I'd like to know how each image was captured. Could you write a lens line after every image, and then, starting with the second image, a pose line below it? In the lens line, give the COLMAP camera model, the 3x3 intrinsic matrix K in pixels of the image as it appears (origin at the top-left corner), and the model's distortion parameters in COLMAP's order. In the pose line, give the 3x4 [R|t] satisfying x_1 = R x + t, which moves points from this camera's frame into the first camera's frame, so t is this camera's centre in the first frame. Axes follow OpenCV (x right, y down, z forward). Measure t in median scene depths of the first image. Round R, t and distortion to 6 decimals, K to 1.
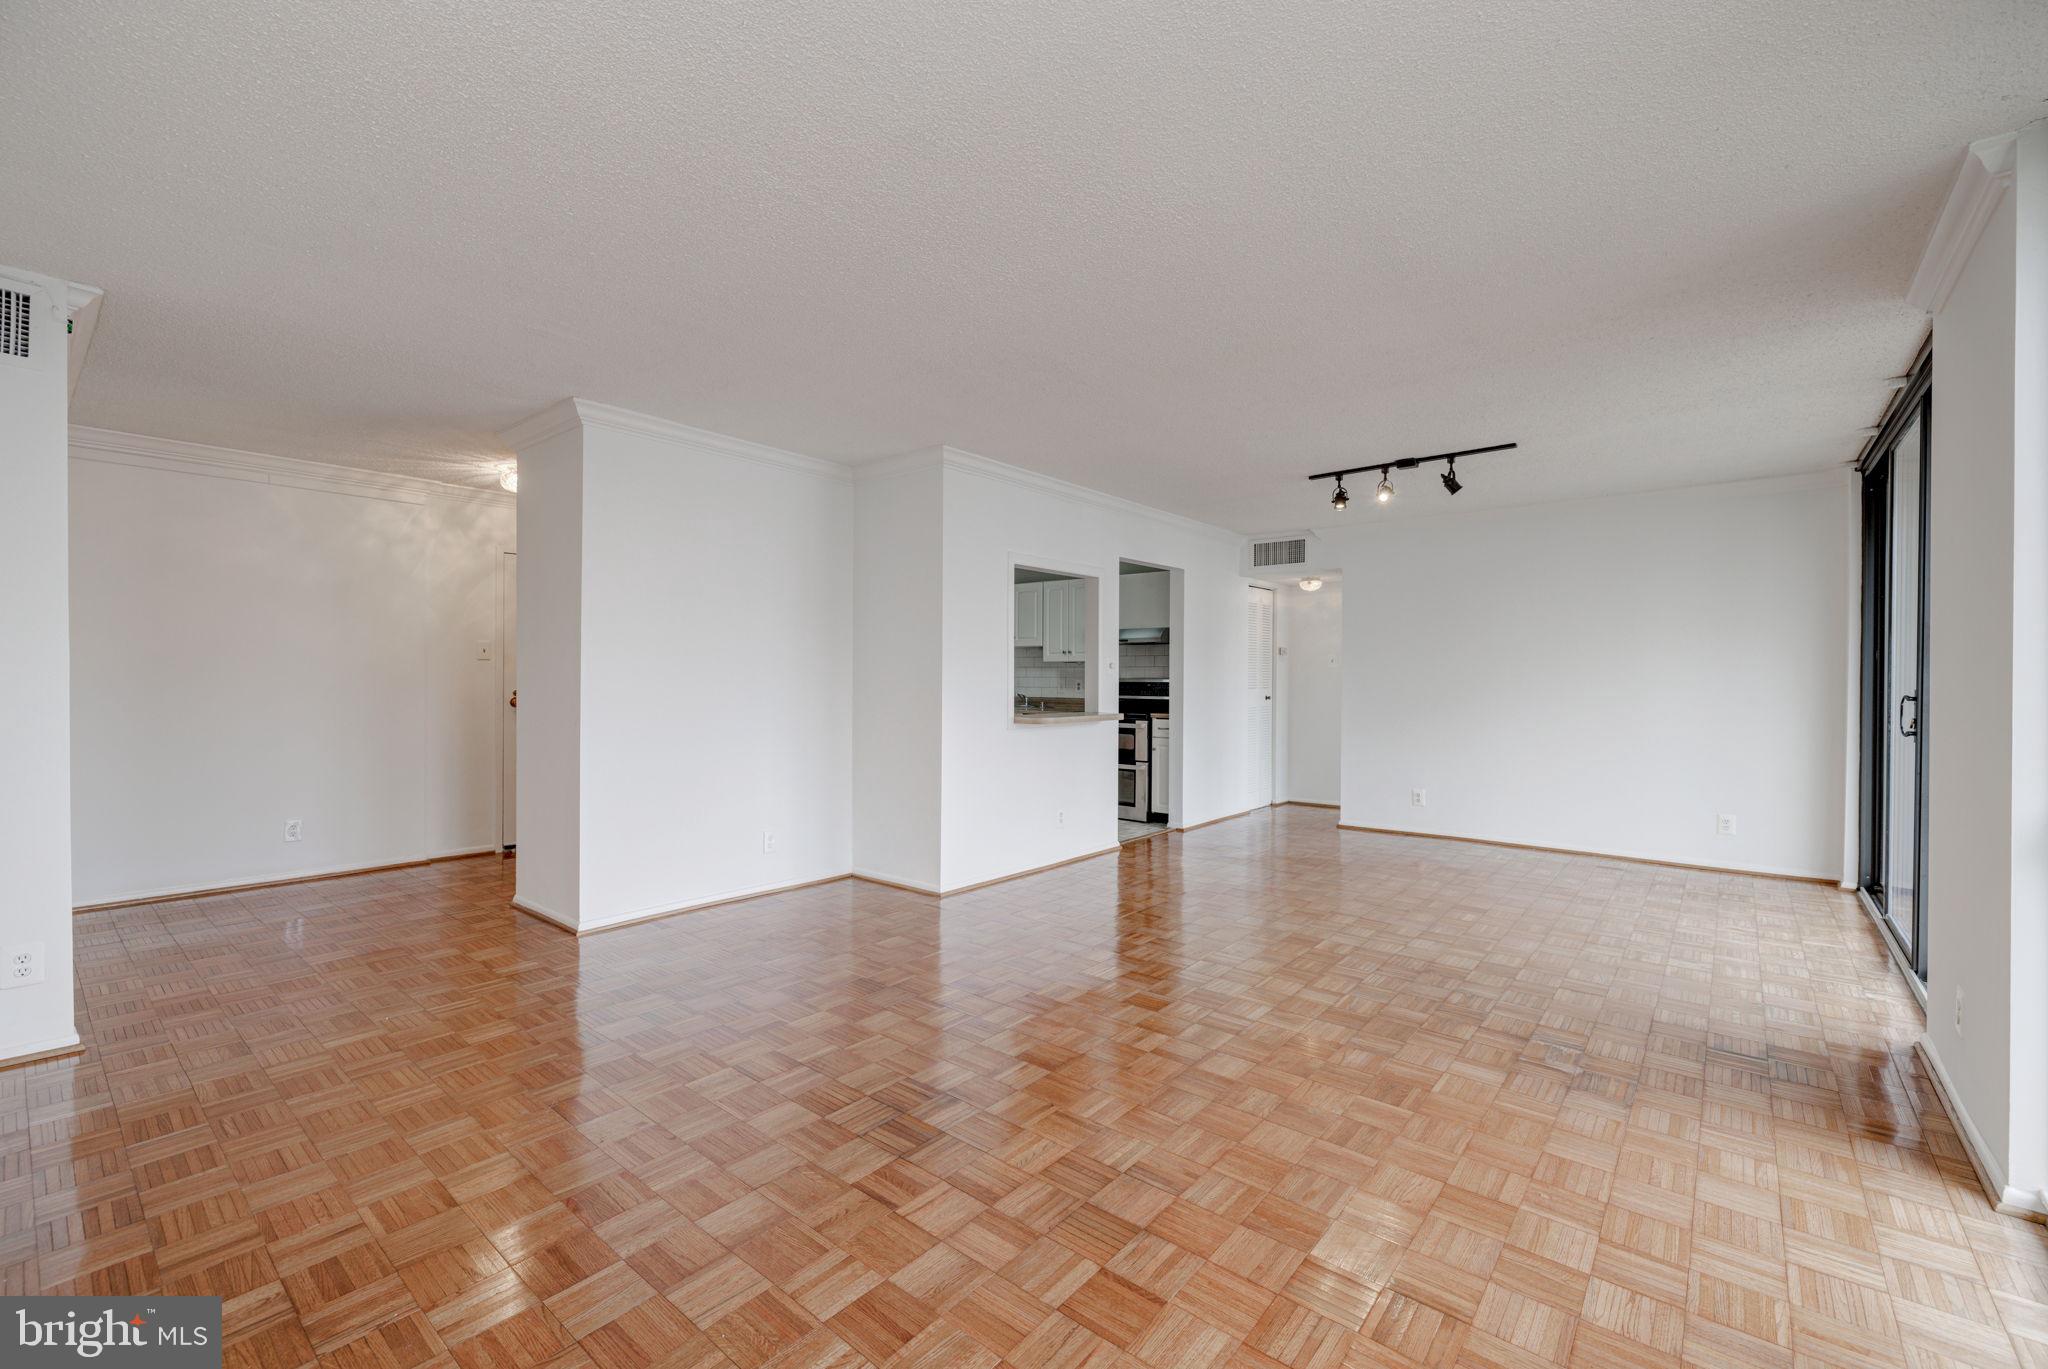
lens RADIAL K [[859.6, 0, 1037.9], [0, 859.6, 686.1], [0, 0, 1]] dist [0.003561, -0.000919]
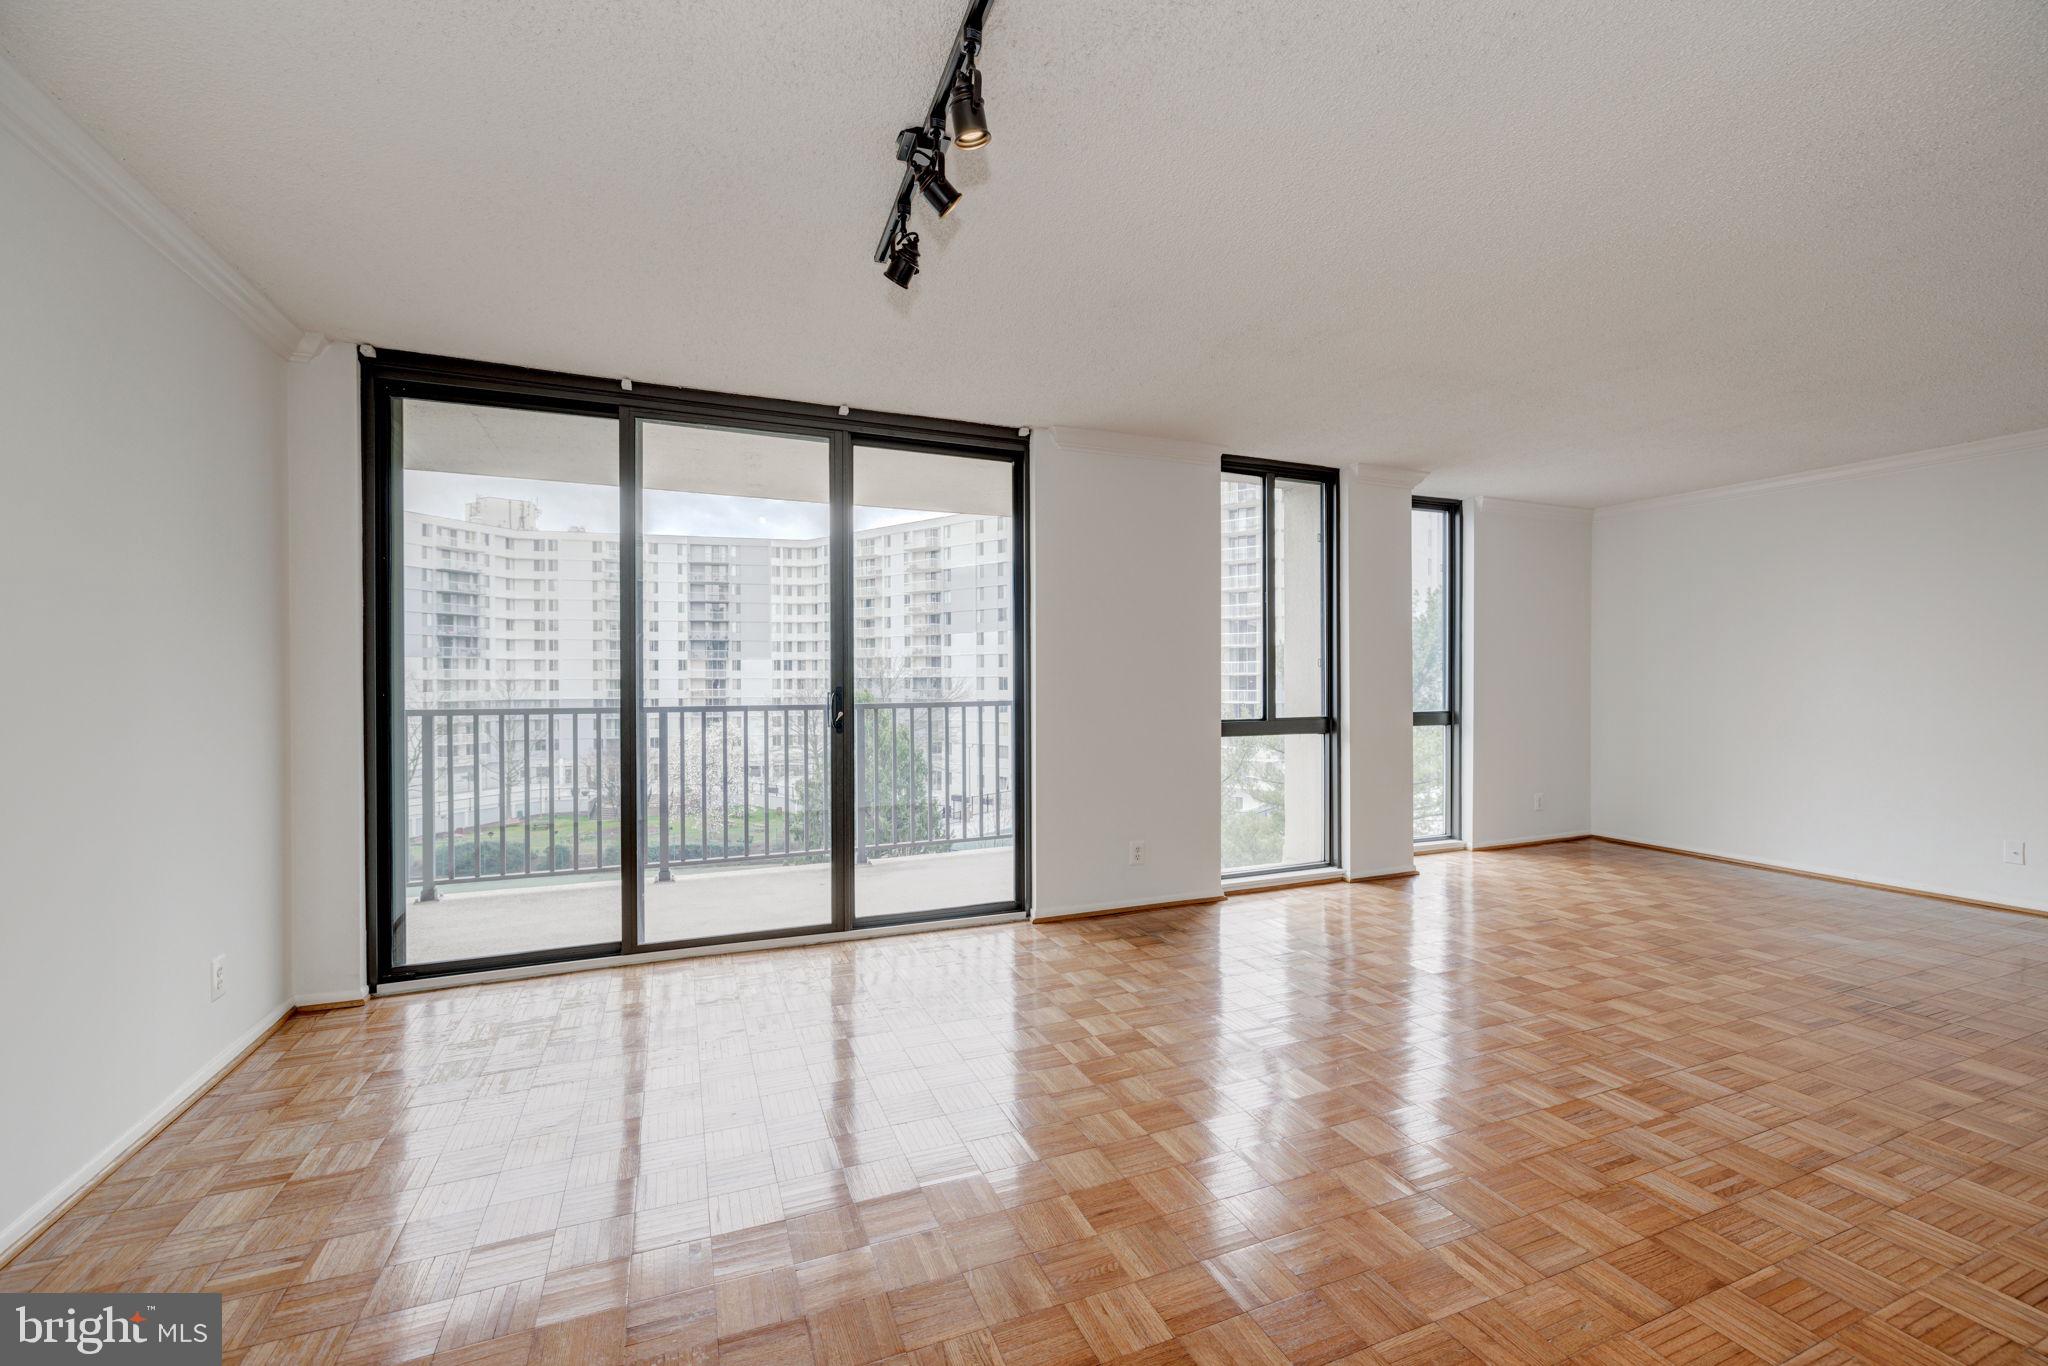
lens RADIAL K [[861.6, 0, 1020.2], [0, 861.6, 679.8], [0, 0, 1]] dist [0.002535, -0.000161]
pose [[-0.881308, -0.001345, 0.472541, 0.135193], [0.003812, 0.999943, 0.009956, -0.006277], [-0.472527, 0.010576, -0.881253, 0.941069]]
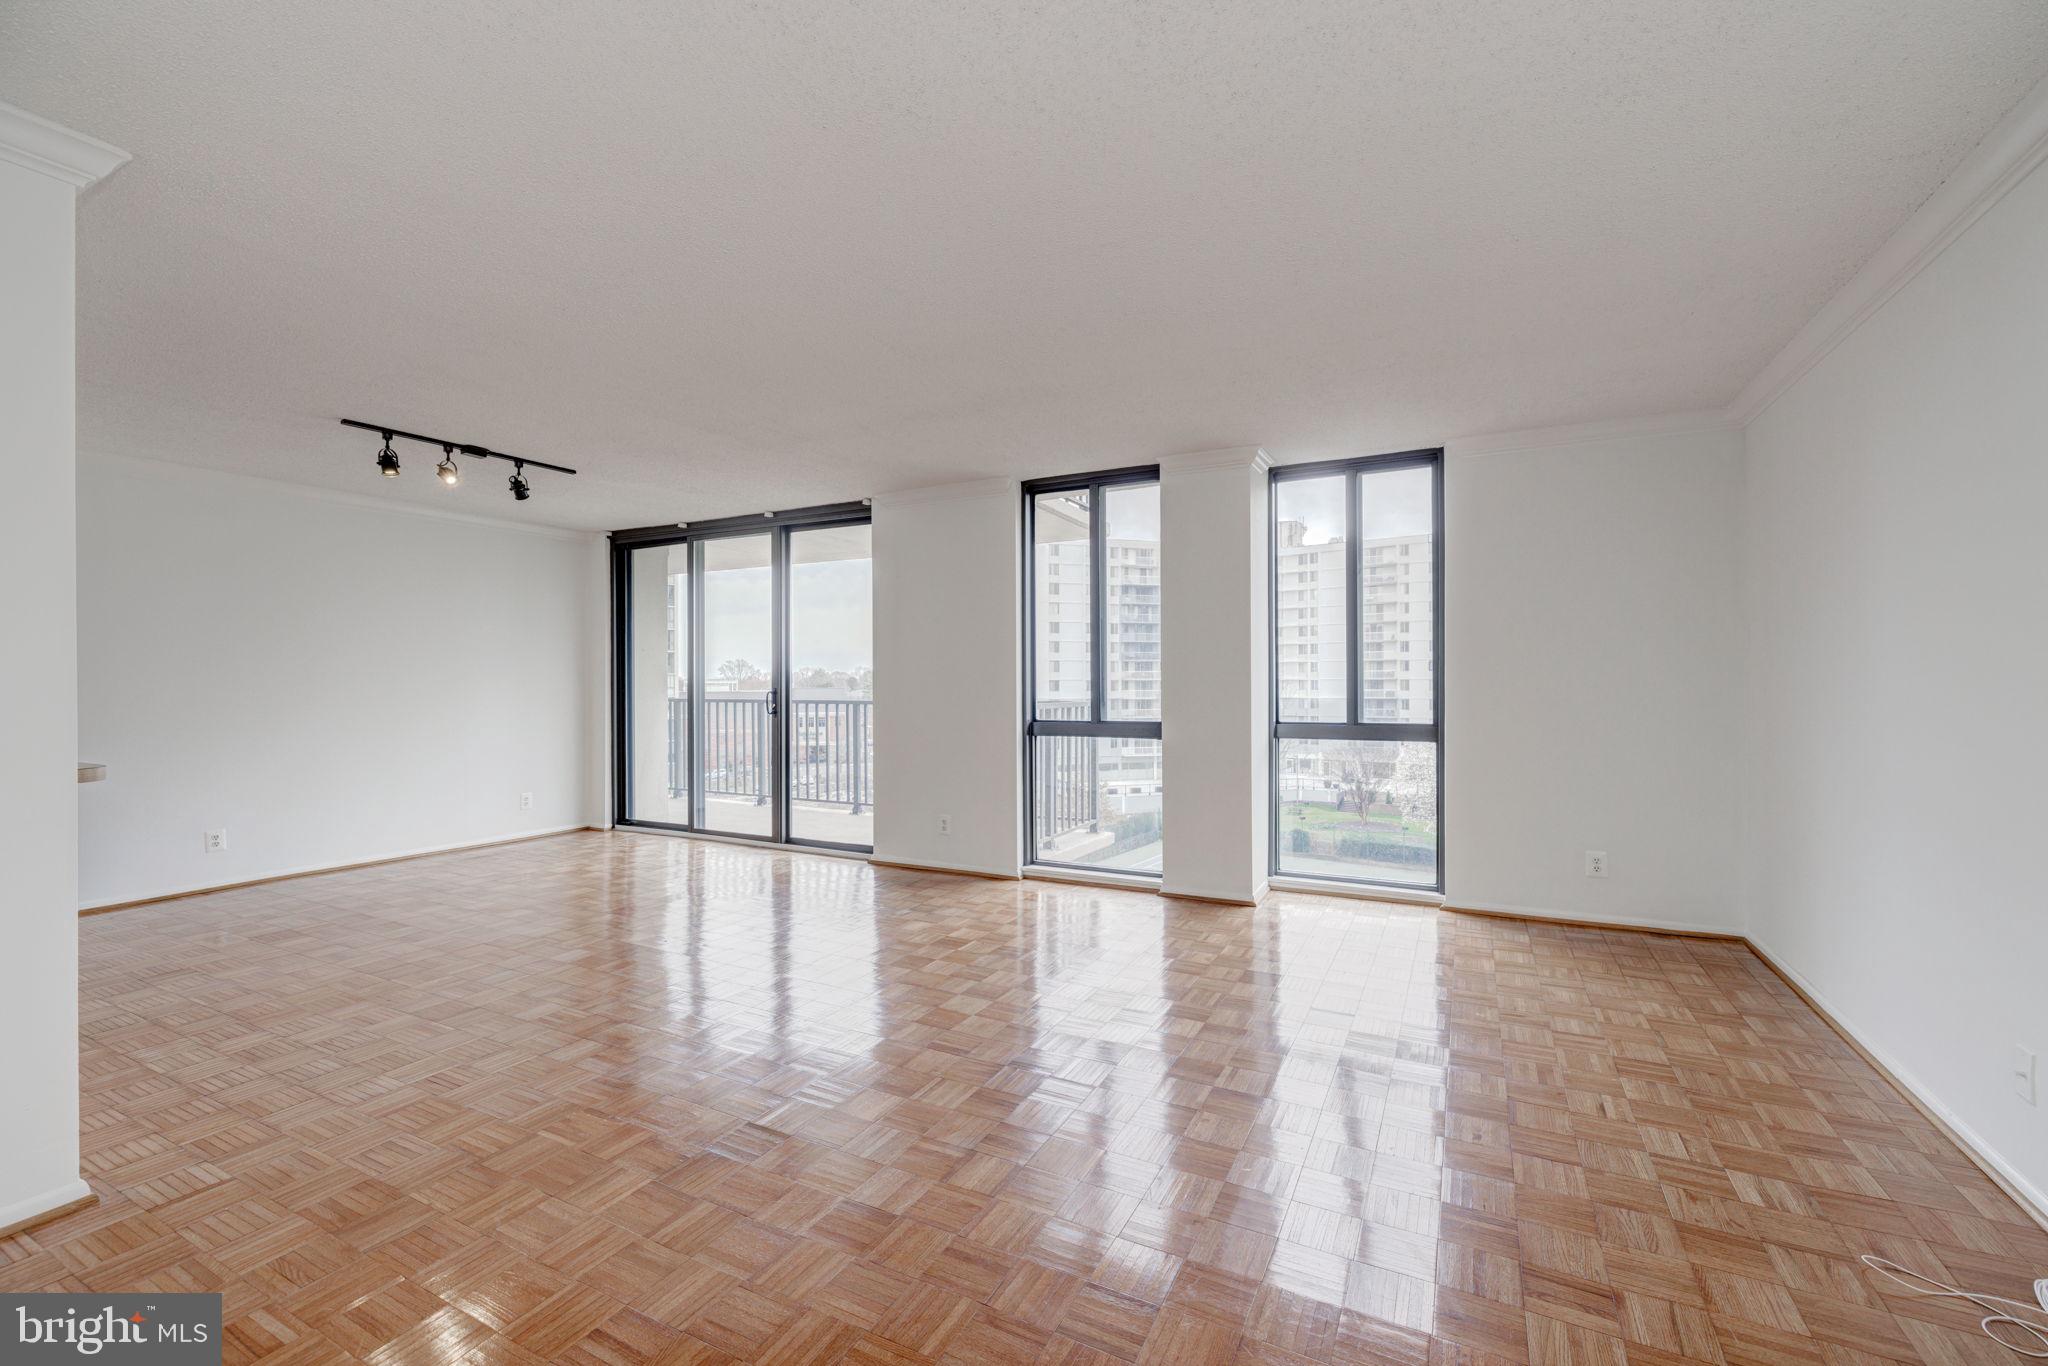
lens RADIAL K [[861.6, 0, 1038.6], [0, 861.6, 694.0], [0, 0, 1]] dist [0.002535, -0.000161]
pose [[-0.199582, -0.016578, 0.979741, -0.422251], [0.012024, 0.999740, 0.019365, -0.005357], [-0.979807, 0.015645, -0.199331, 0.411322]]
